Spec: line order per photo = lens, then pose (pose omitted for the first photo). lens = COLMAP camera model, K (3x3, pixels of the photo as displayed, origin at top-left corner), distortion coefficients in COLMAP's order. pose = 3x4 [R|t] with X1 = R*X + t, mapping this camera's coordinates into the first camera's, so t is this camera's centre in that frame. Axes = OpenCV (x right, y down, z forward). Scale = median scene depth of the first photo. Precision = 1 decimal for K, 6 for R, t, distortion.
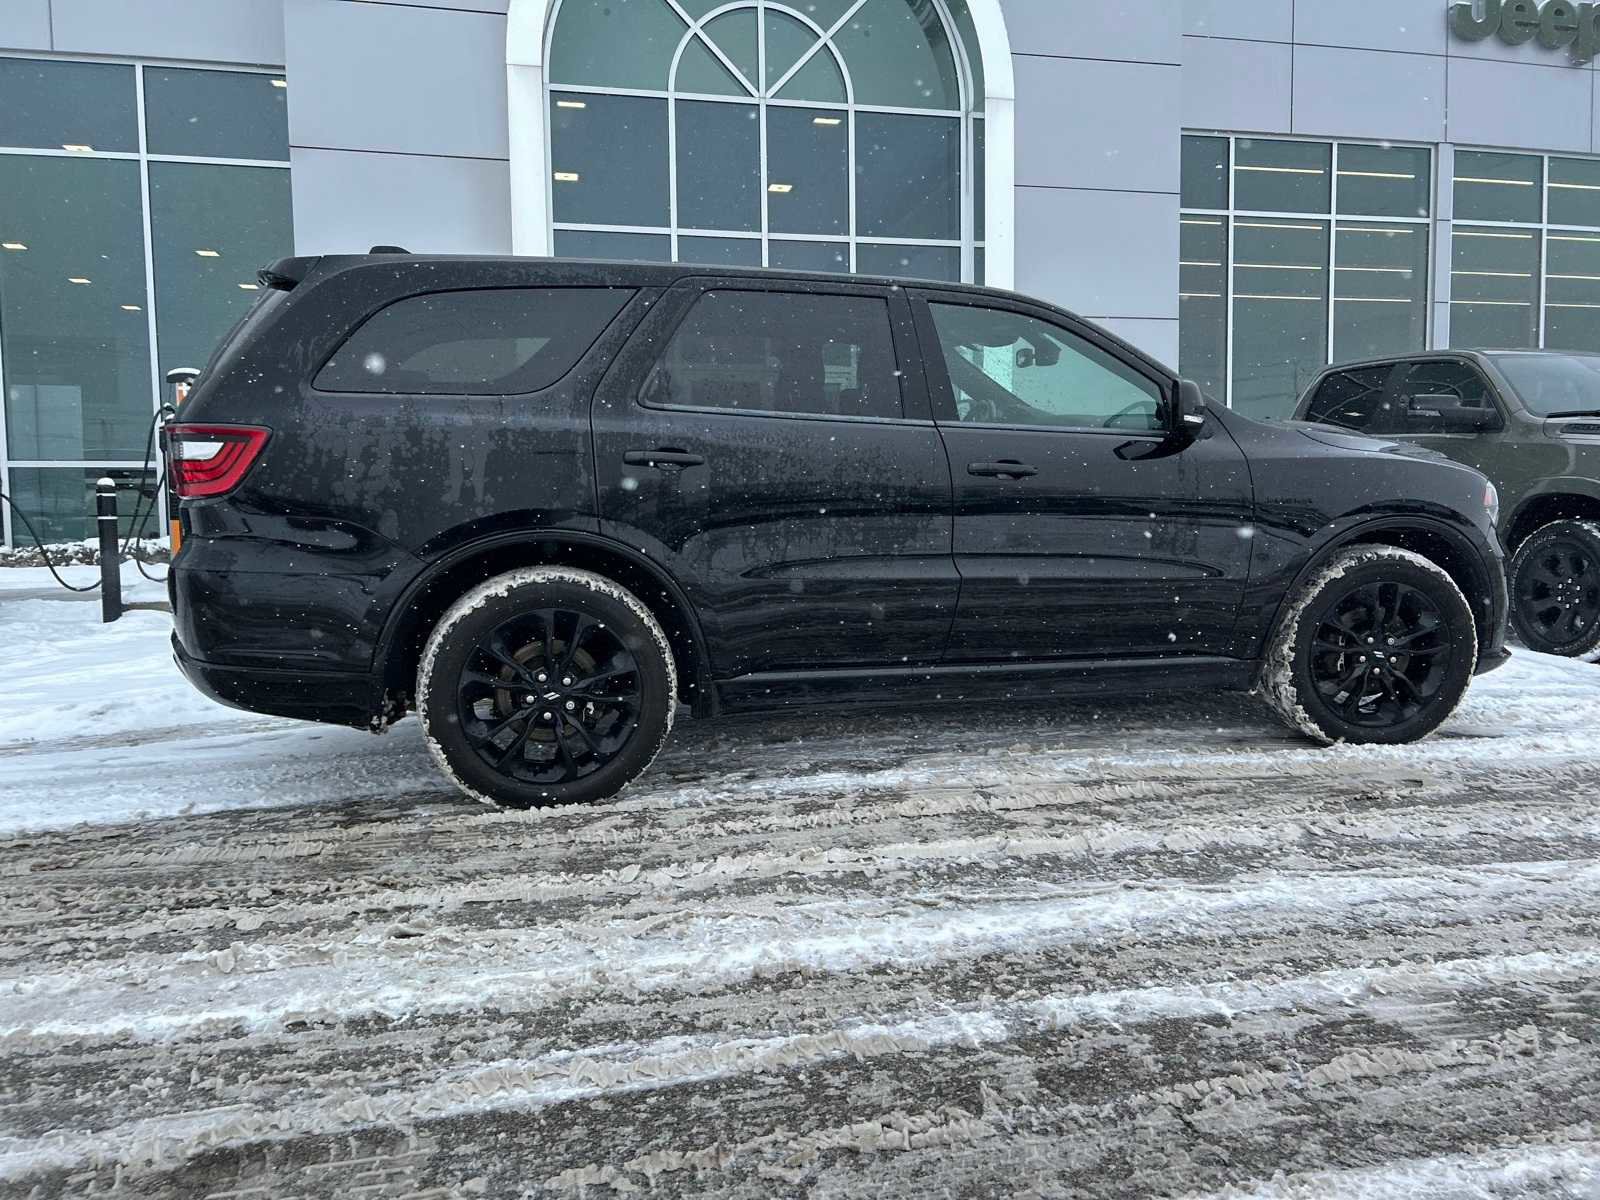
lens RADIAL K [[1216.6, 0, 805.1], [0, 1216.6, 587.0], [0, 0, 1]] dist [0.046317, -0.046368]
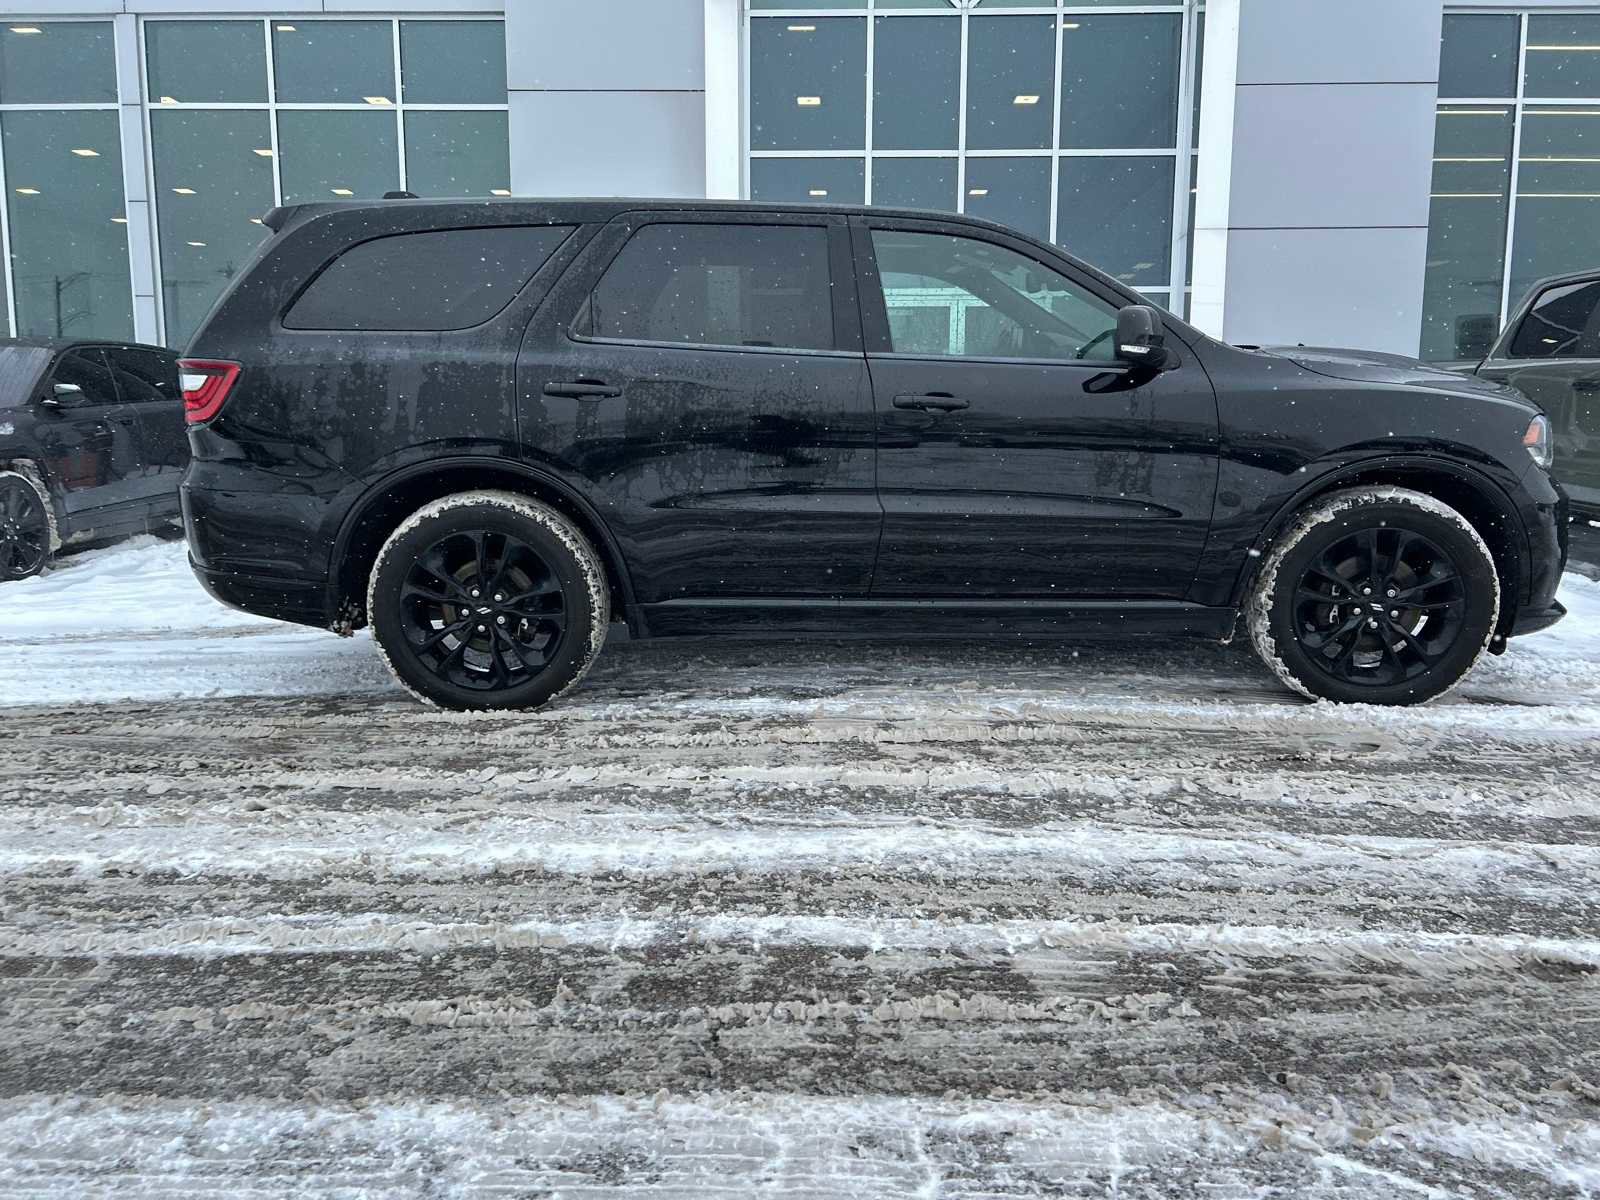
lens RADIAL K [[1213.6, 0, 807.9], [0, 1213.6, 601.1], [0, 0, 1]] dist [0.046631, -0.045451]
pose [[0.969591, 0.043344, -0.240861, 0.364557], [-0.025964, 0.996855, 0.074872, -0.008681], [0.243349, -0.066342, 0.967667, 0.020337]]
